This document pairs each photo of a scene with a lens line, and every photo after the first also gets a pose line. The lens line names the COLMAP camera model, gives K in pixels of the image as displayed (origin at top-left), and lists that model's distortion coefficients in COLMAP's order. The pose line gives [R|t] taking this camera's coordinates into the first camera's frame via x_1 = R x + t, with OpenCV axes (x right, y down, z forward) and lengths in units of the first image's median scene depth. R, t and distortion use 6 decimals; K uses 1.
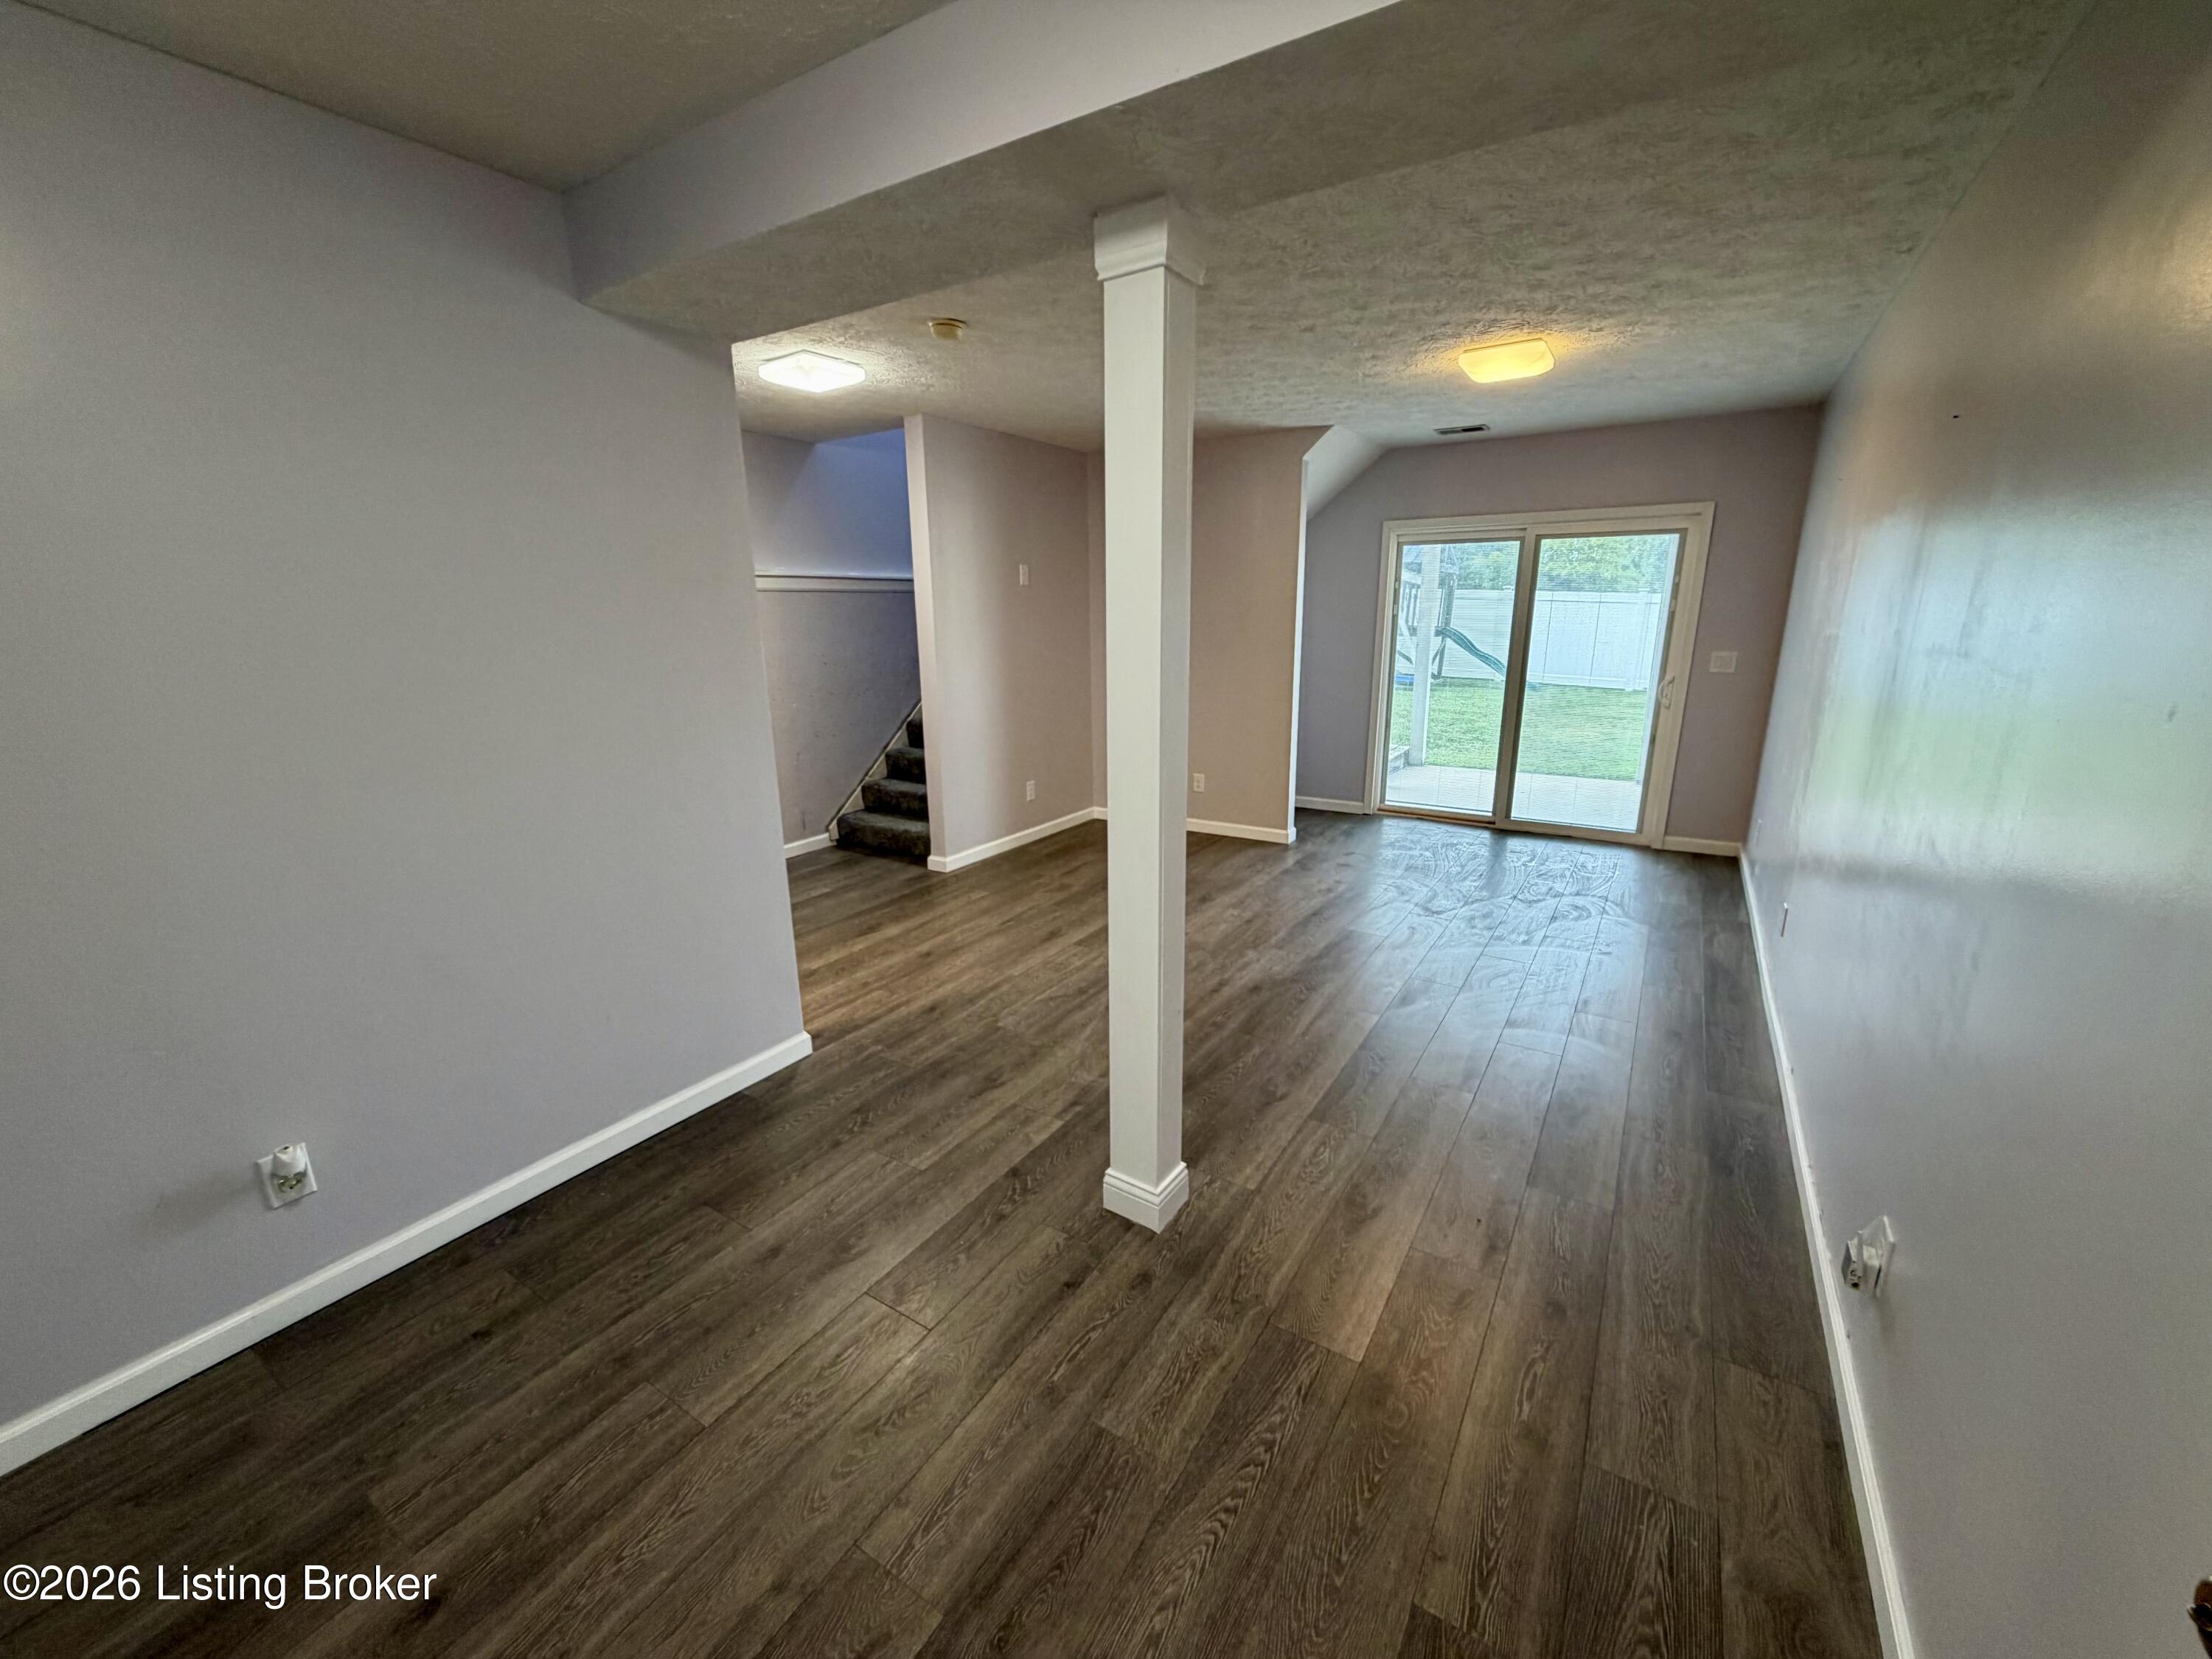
lens RADIAL K [[876.5, 0, 1100.9], [0, 876.5, 830.5], [0, 0, 1]] dist [-0.001344, 0.000031]
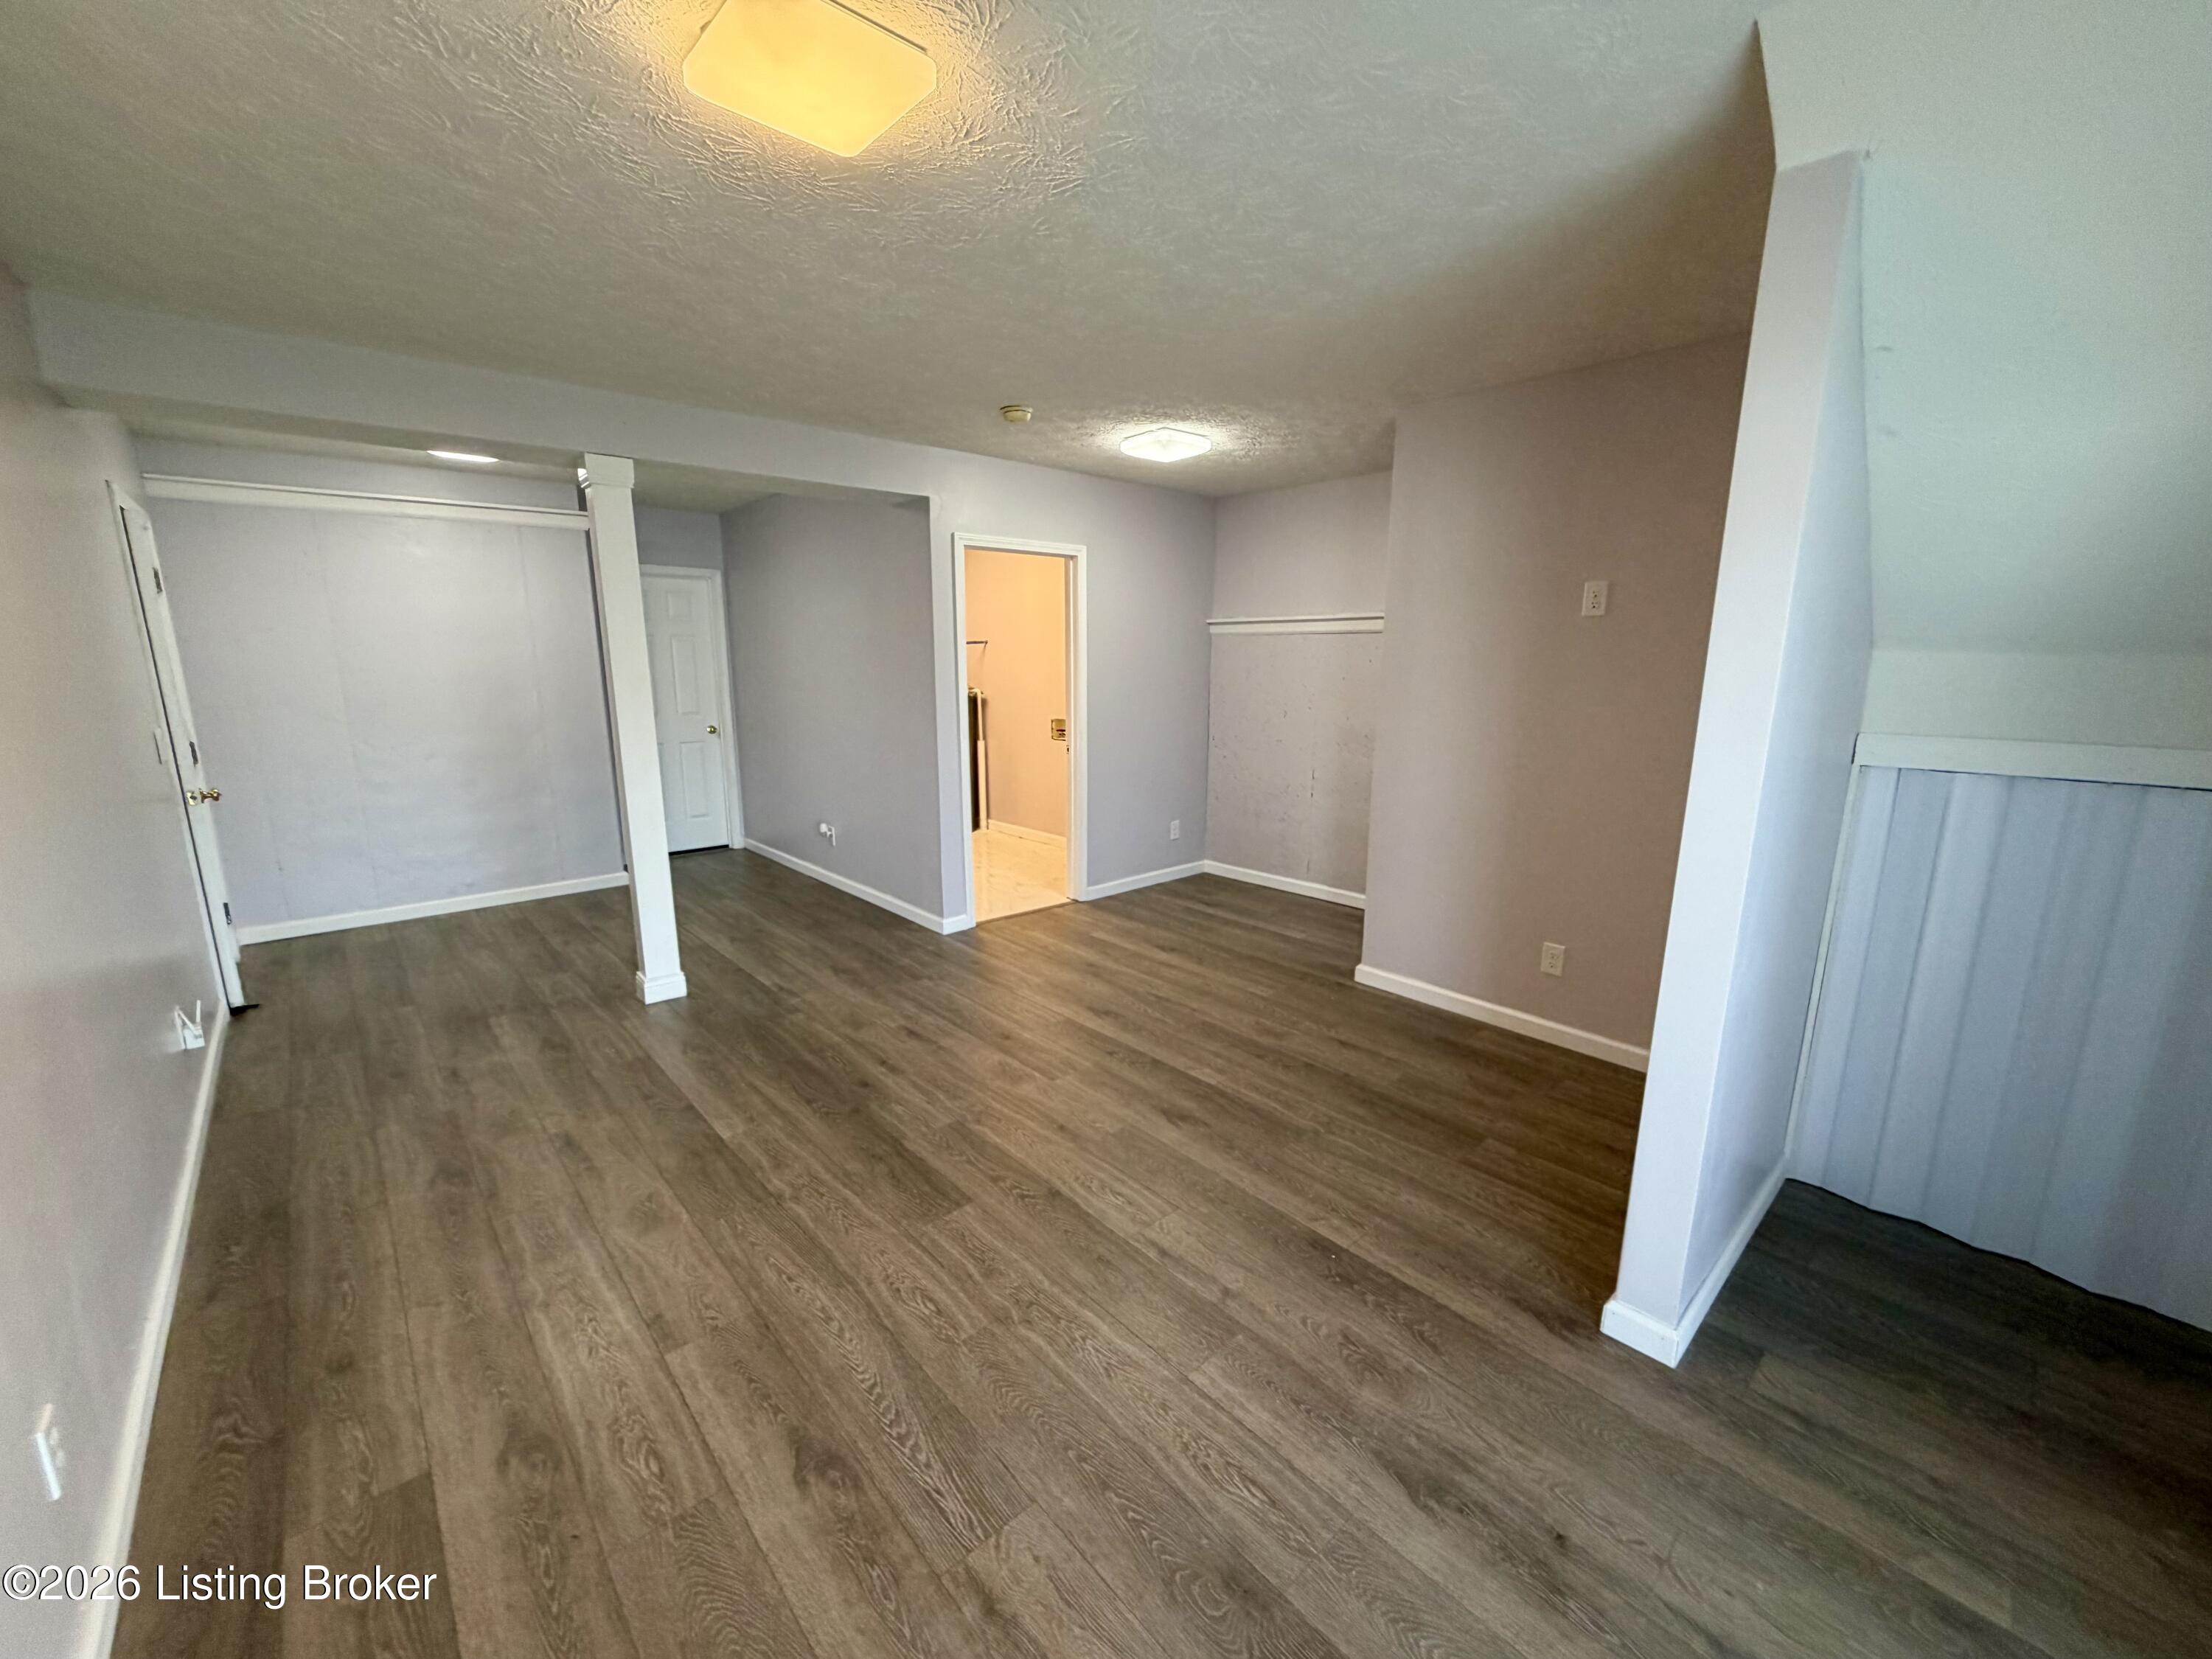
lens RADIAL K [[876.5, 0, 1100.9], [0, 876.5, 830.5], [0, 0, 1]] dist [-0.001344, 0.000031]
pose [[-0.261454, 0.203653, -0.943487, 0.654489], [-0.240688, 0.932853, 0.268056, -0.255841], [0.934725, 0.297170, -0.194881, 0.968457]]
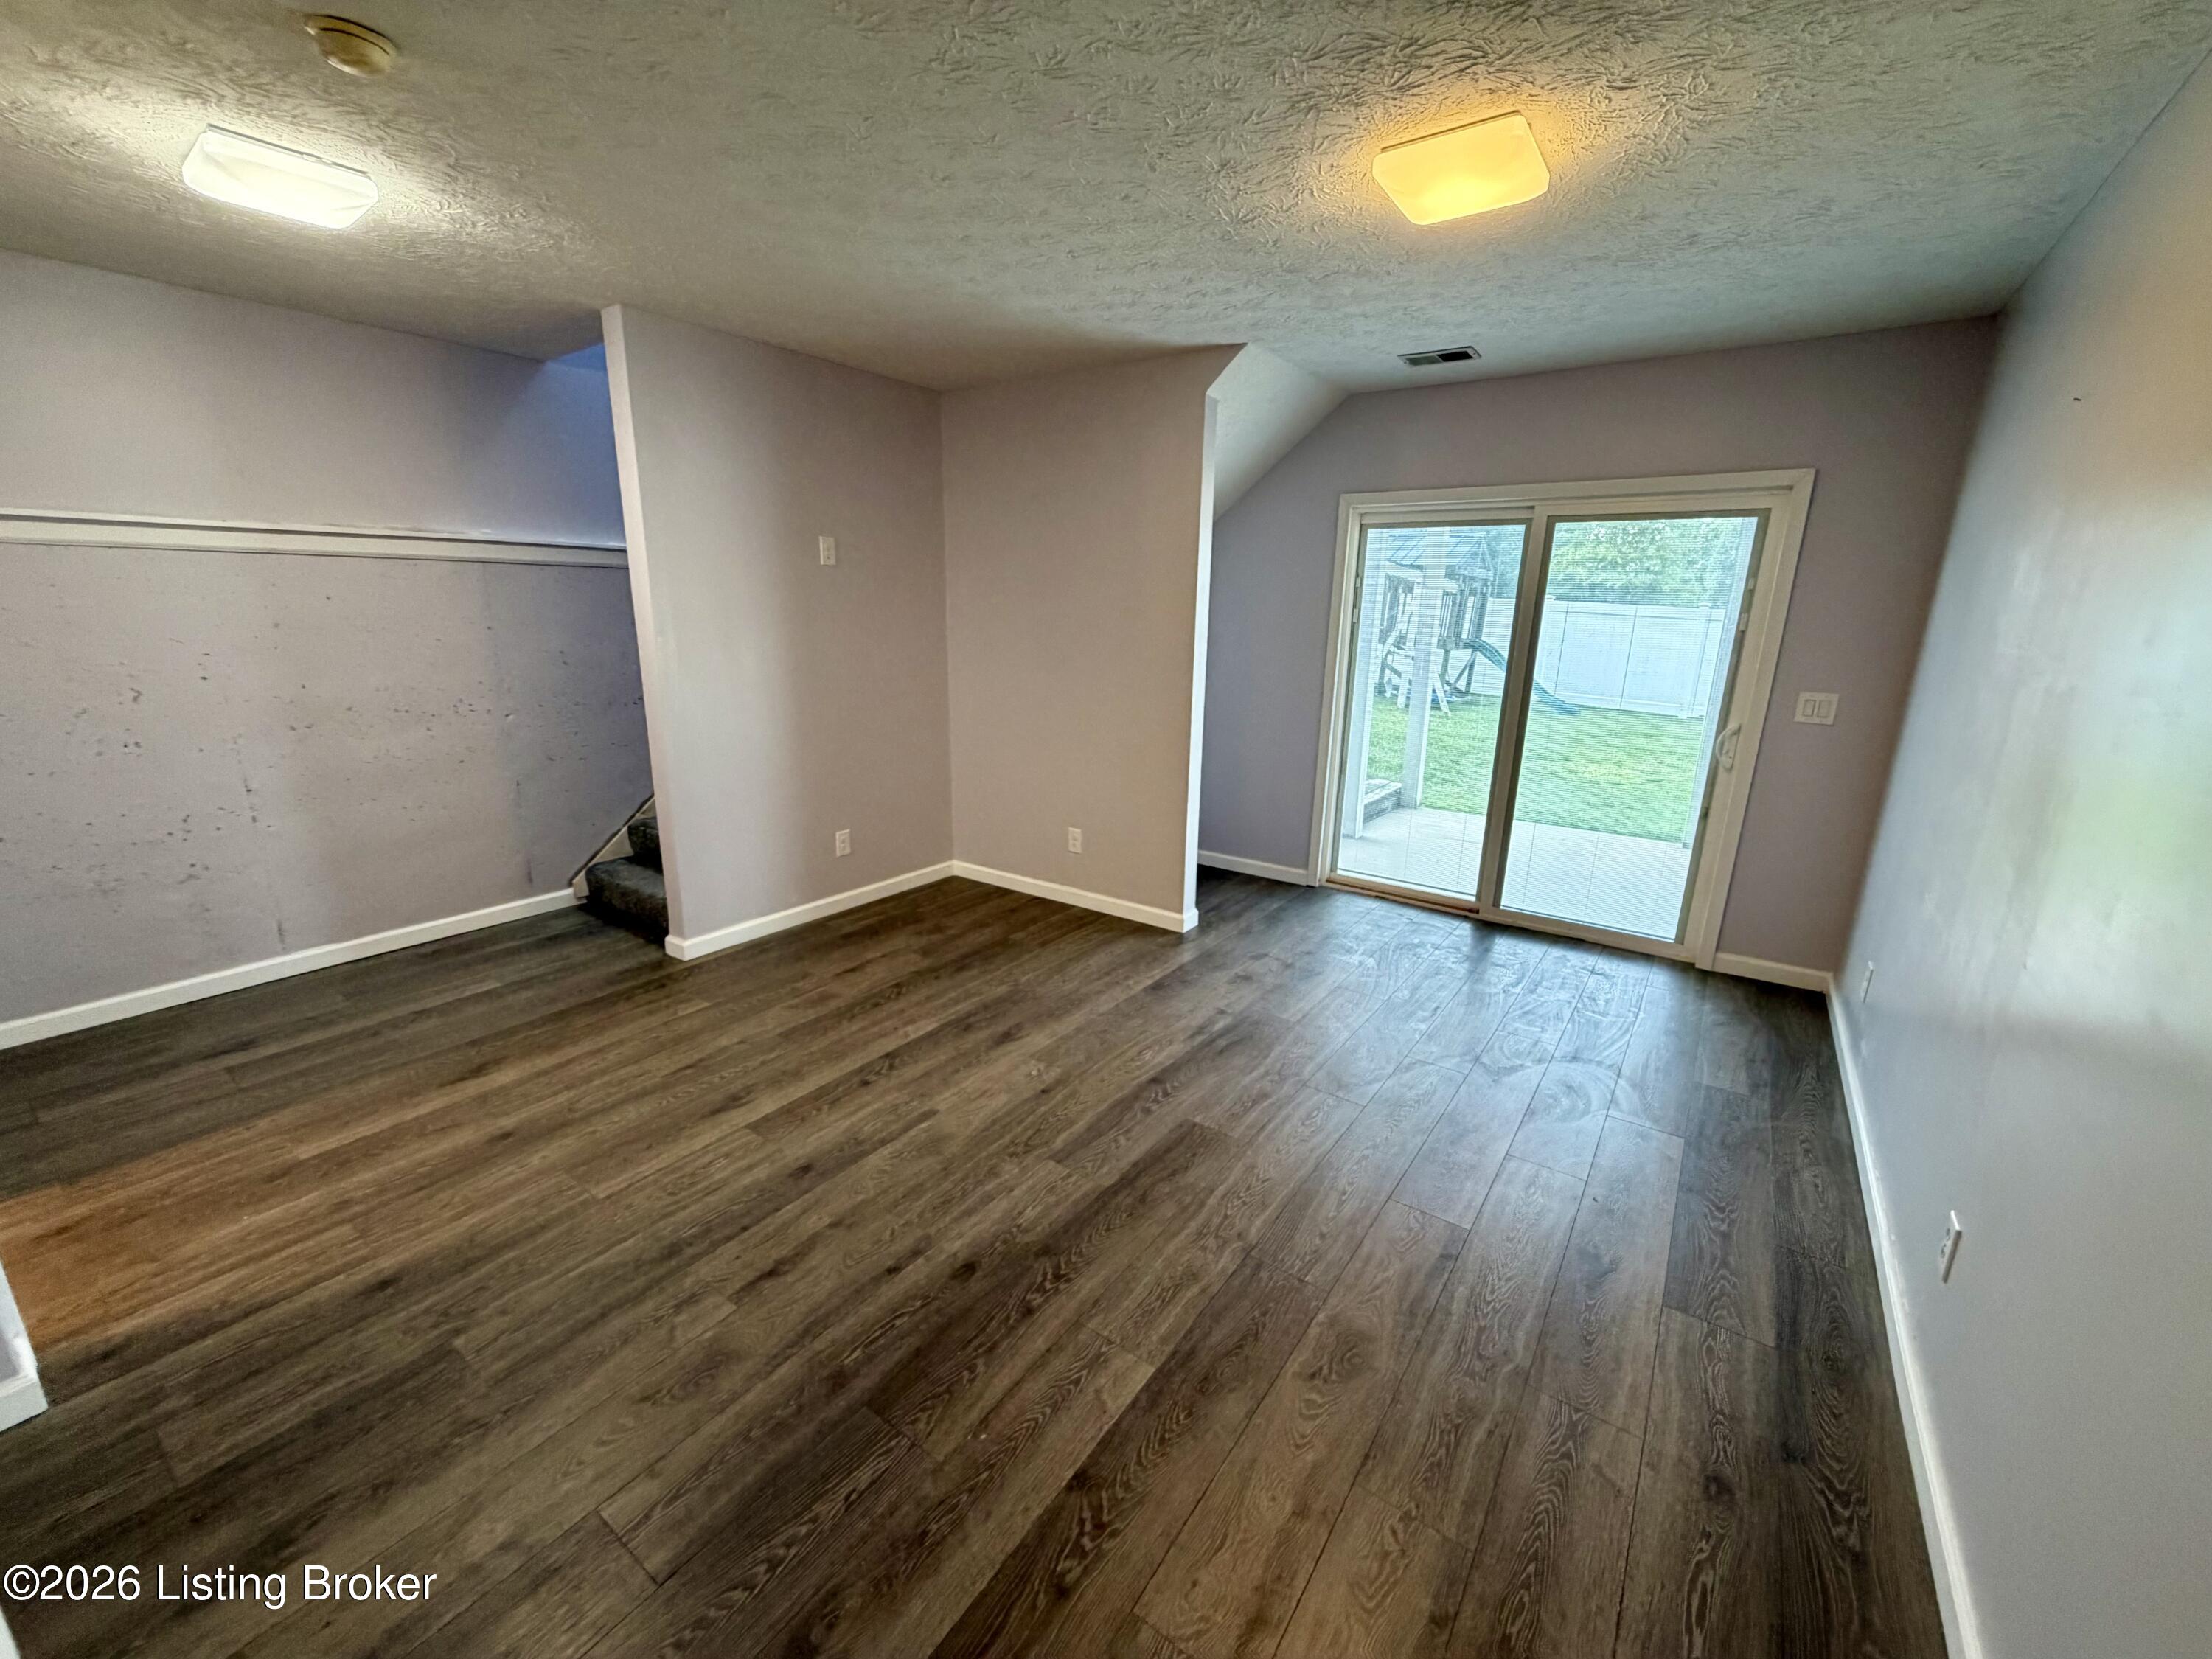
lens RADIAL K [[876.5, 0, 1100.9], [0, 876.5, 830.5], [0, 0, 1]] dist [-0.001344, 0.000031]
pose [[0.998227, 0.042824, -0.041333, 0.202904], [-0.042755, 0.999082, 0.002566, -0.080802], [0.041405, -0.000794, 0.999142, 0.319994]]
